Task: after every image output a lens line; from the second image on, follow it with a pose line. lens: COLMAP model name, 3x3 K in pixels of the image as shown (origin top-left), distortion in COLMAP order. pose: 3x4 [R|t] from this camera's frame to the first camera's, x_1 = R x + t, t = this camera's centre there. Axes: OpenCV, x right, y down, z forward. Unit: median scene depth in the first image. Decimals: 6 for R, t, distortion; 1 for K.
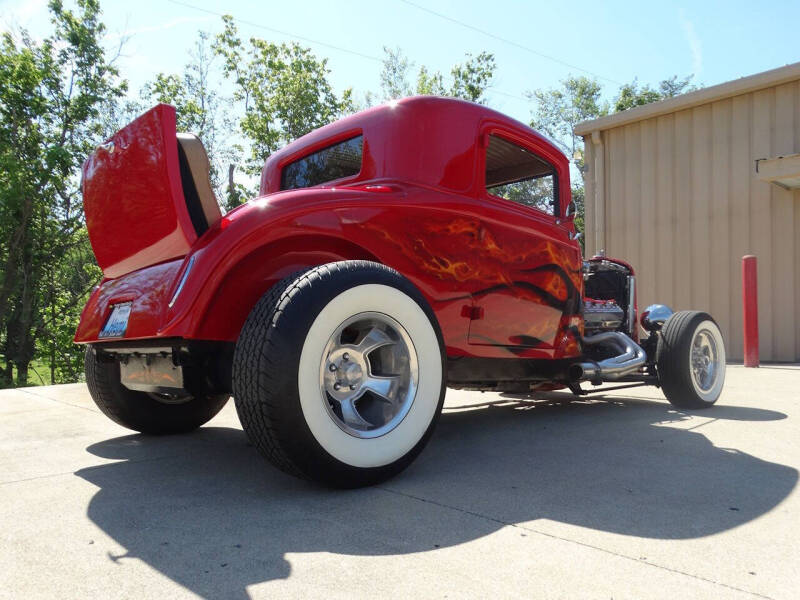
lens RADIAL K [[623.7, 0, 400.0], [0, 623.7, 300.0], [0, 0, 1]] dist [0.000863, 0.063683]
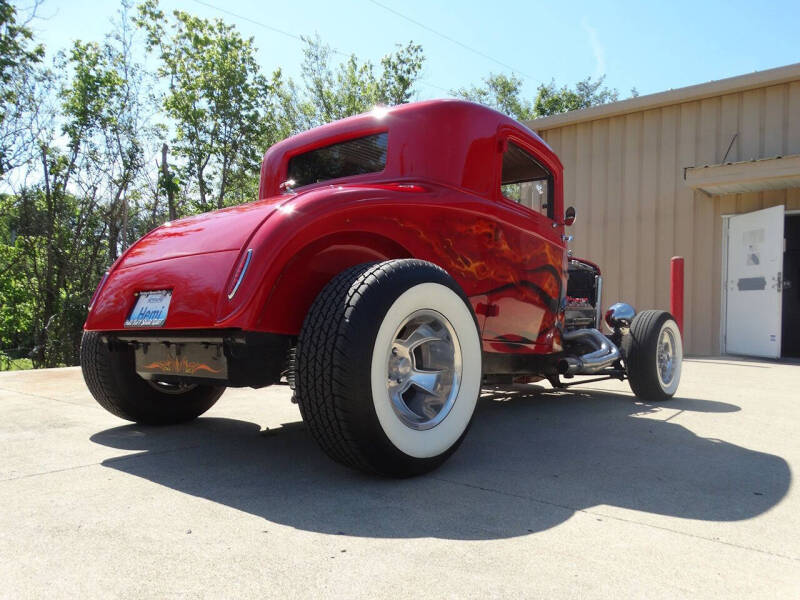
lens RADIAL K [[618.2, 0, 400.0], [0, 618.2, 300.0], [0, 0, 1]] dist [0.051269, 0.006401]
pose [[0.992790, 0.024574, 0.117319, -0.112378], [-0.026513, 0.999536, 0.014998, -0.005513], [-0.116896, -0.018000, 0.992981, -0.014247]]
